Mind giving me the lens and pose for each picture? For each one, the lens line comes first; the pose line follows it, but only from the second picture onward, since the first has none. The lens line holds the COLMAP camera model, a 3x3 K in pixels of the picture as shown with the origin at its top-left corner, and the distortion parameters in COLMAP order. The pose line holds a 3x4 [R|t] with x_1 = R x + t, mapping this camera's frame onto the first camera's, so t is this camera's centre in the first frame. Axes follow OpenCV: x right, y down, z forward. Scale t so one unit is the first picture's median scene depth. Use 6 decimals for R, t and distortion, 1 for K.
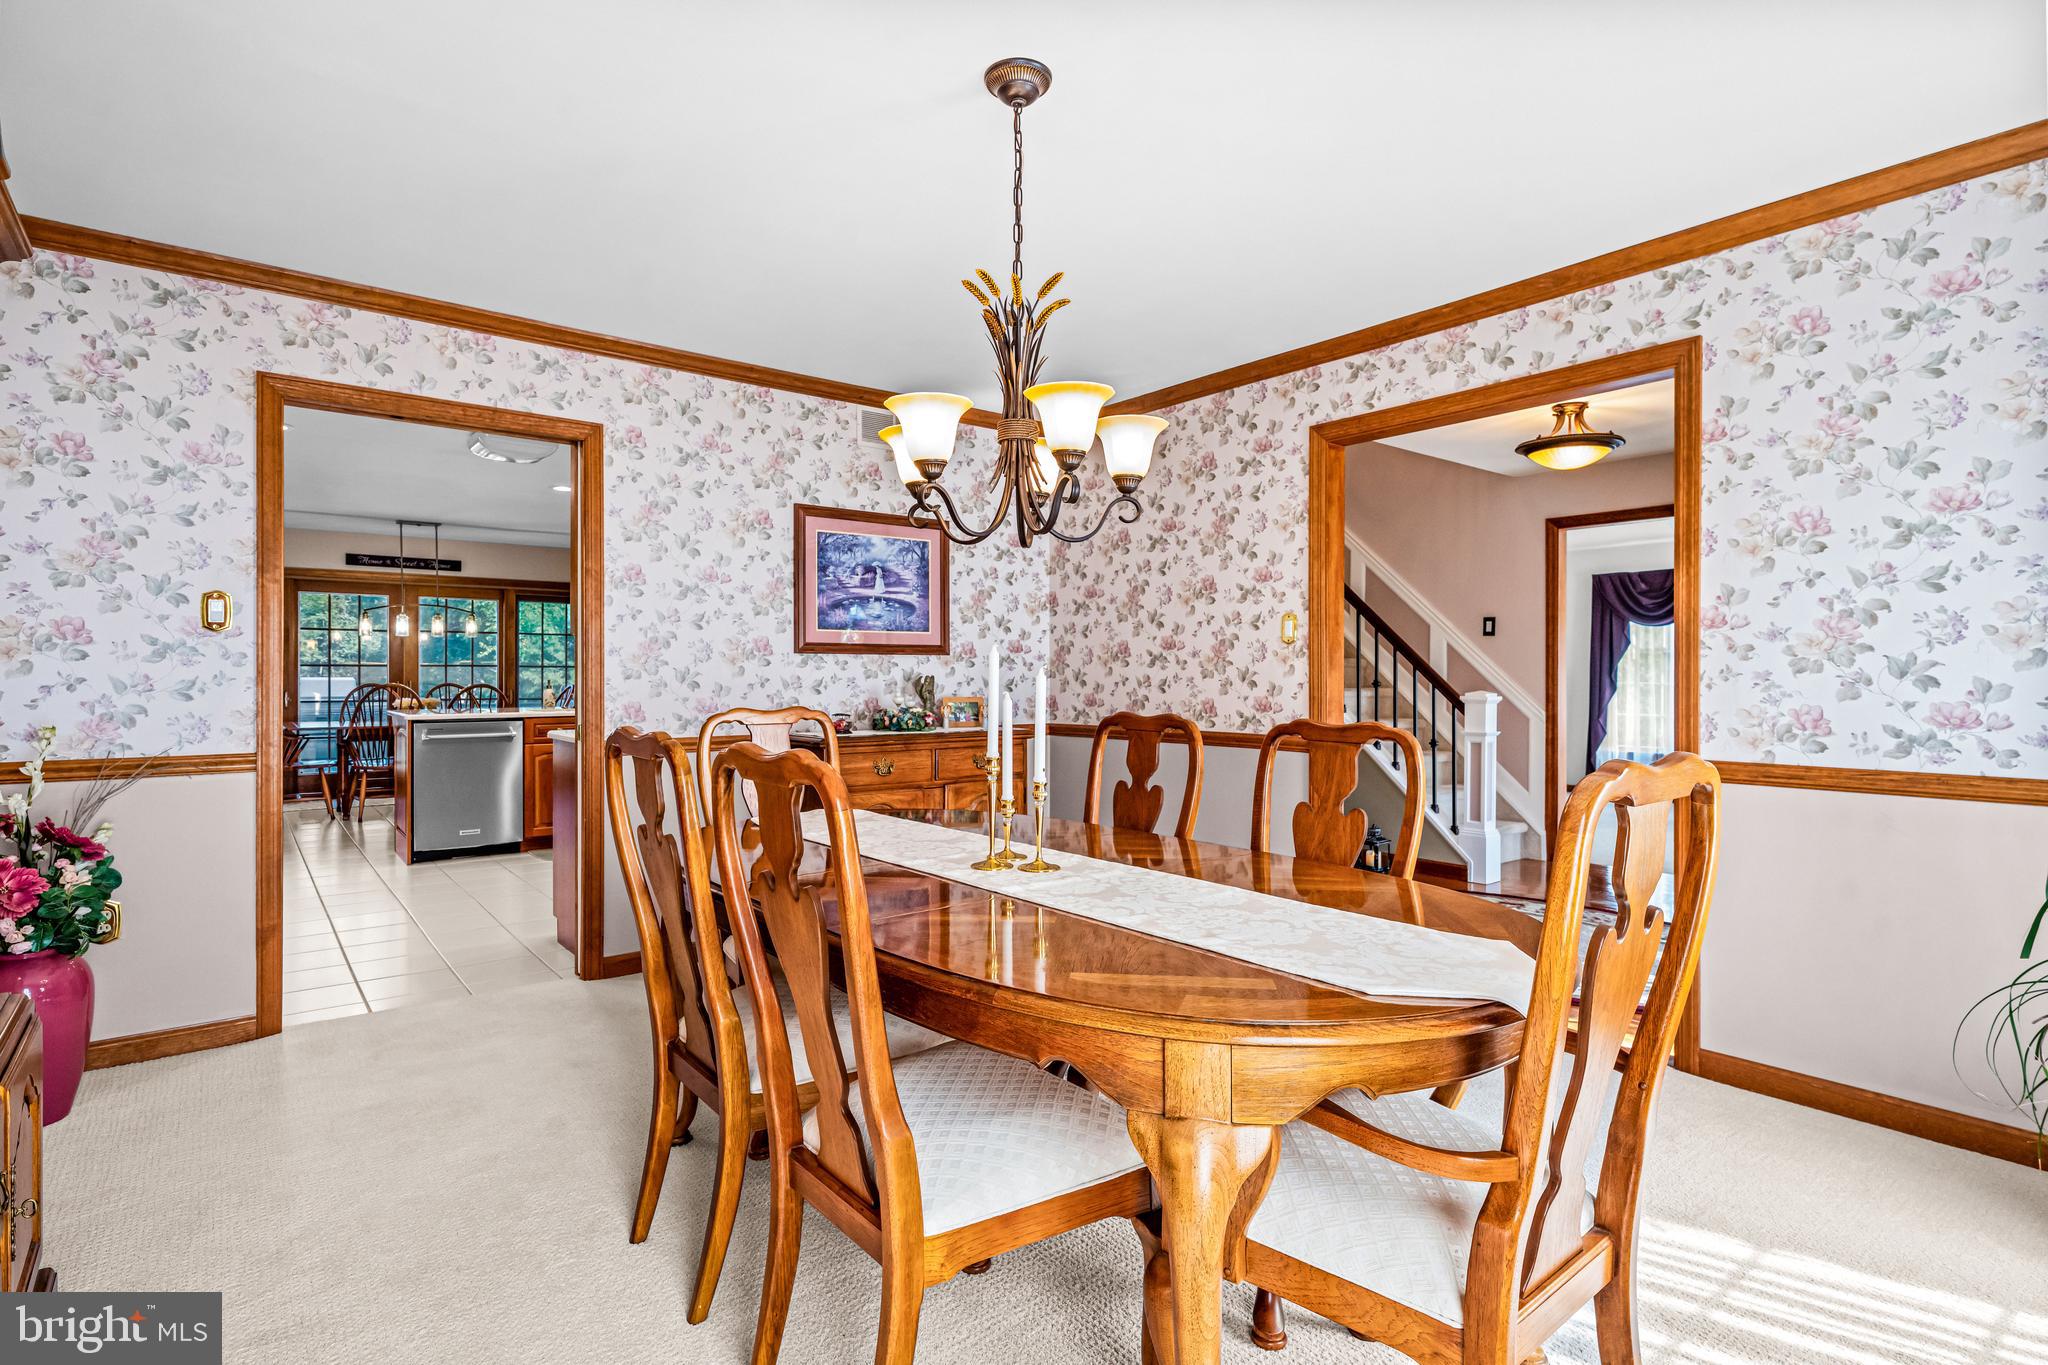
lens RADIAL K [[997.8, 0, 1018.7], [0, 997.8, 687.1], [0, 0, 1]] dist [-0.000628, 0.000209]
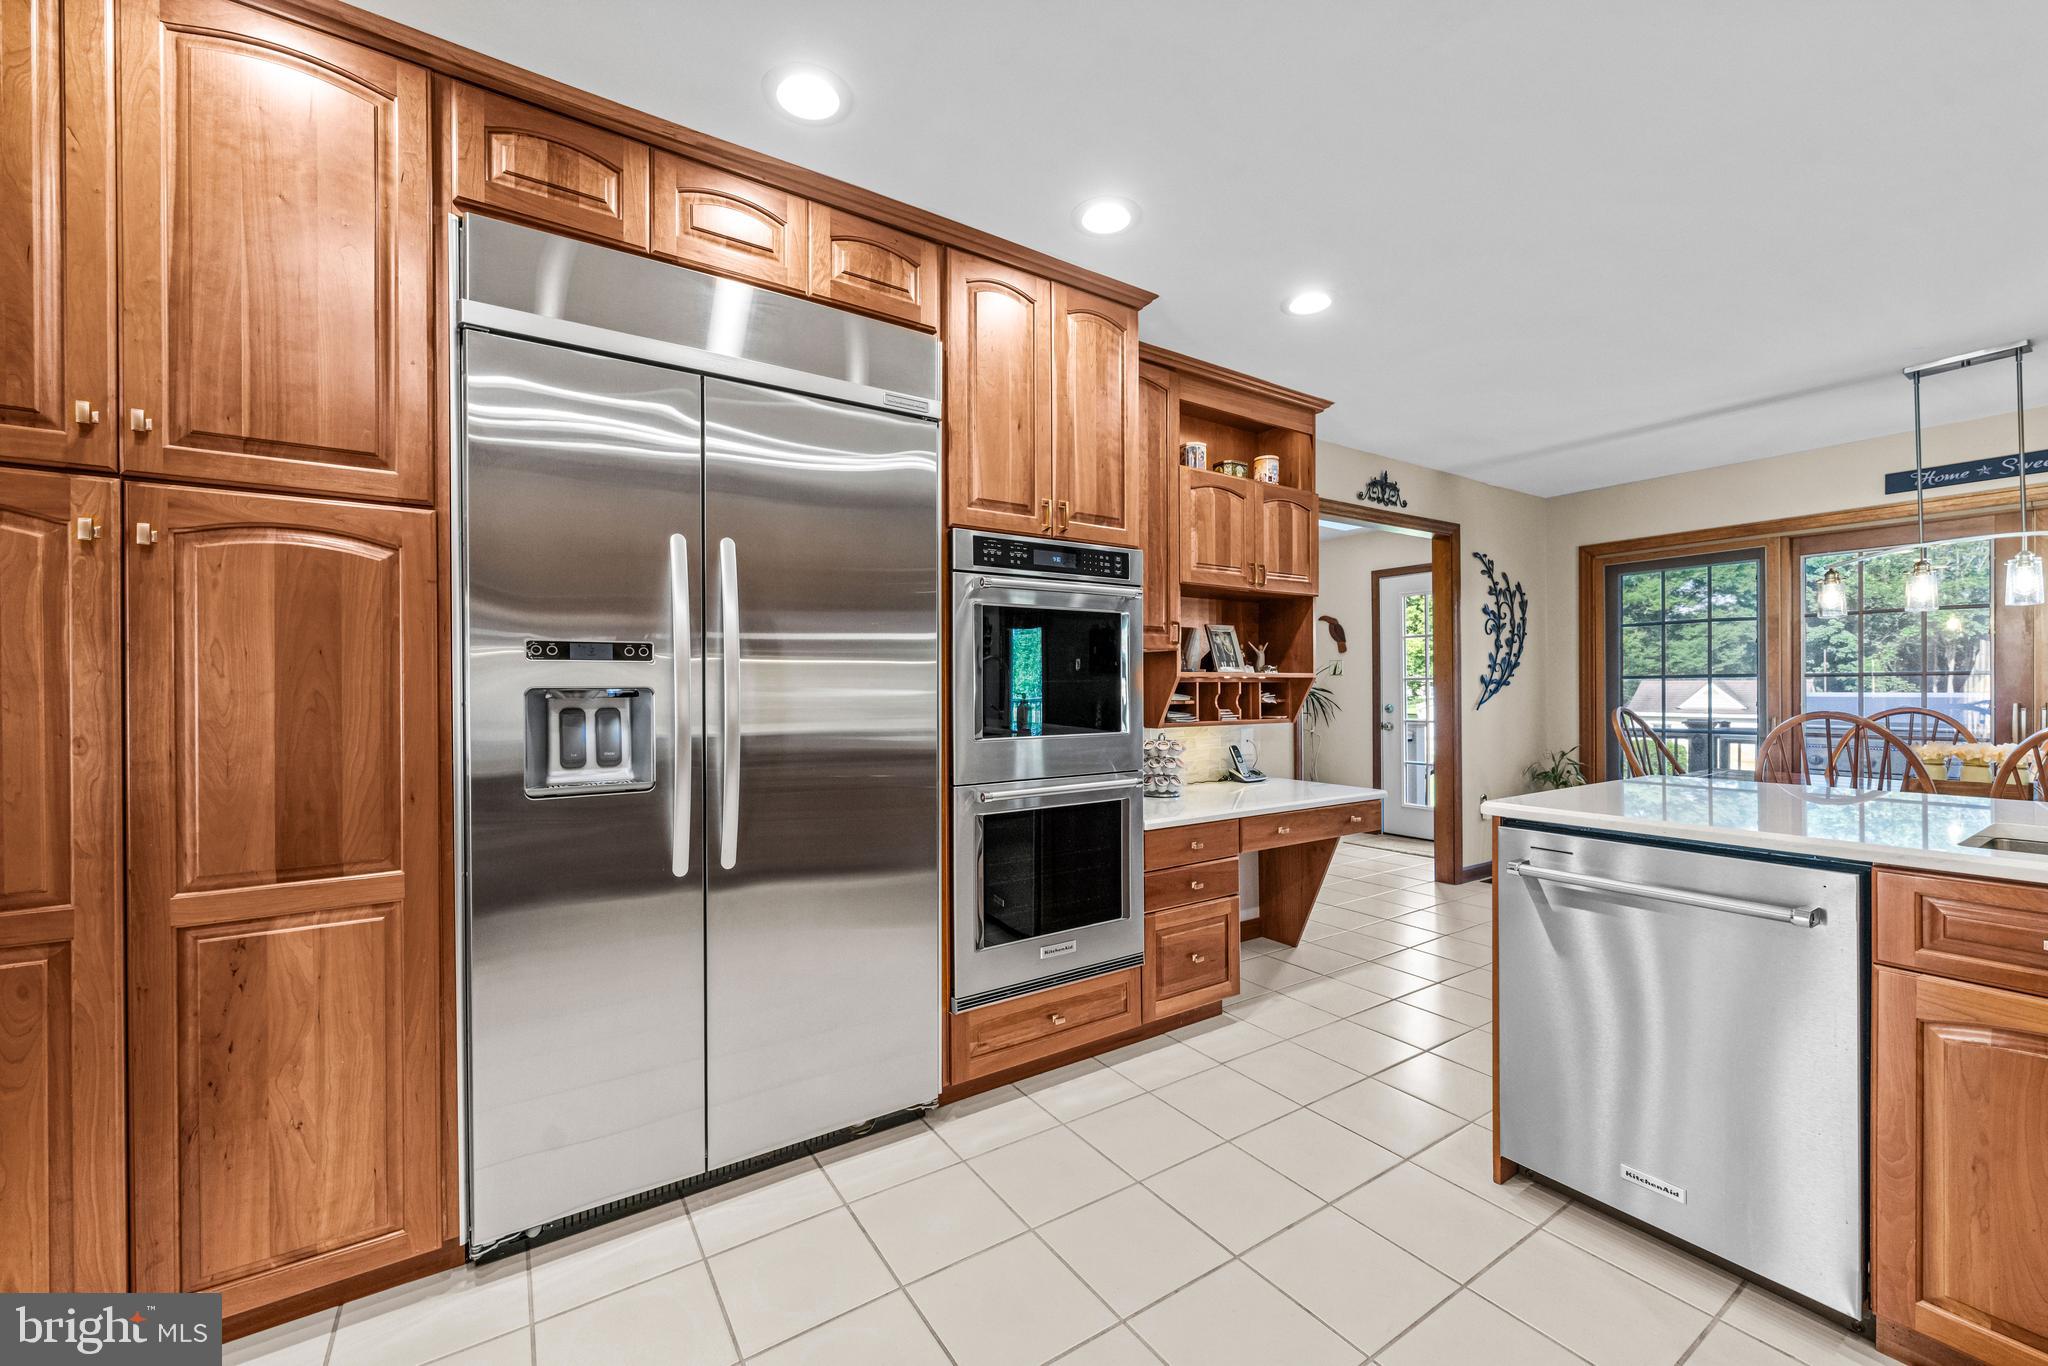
lens RADIAL K [[800.7, 0, 1021.6], [0, 800.7, 692.9], [0, 0, 1]] dist [0.001382, 0.000178]
pose [[-0.085820, 0.001465, -0.996310, -0.177571], [0.000072, 0.999999, 0.001464, -0.010437], [0.996311, 0.000054, -0.085820, 0.553852]]
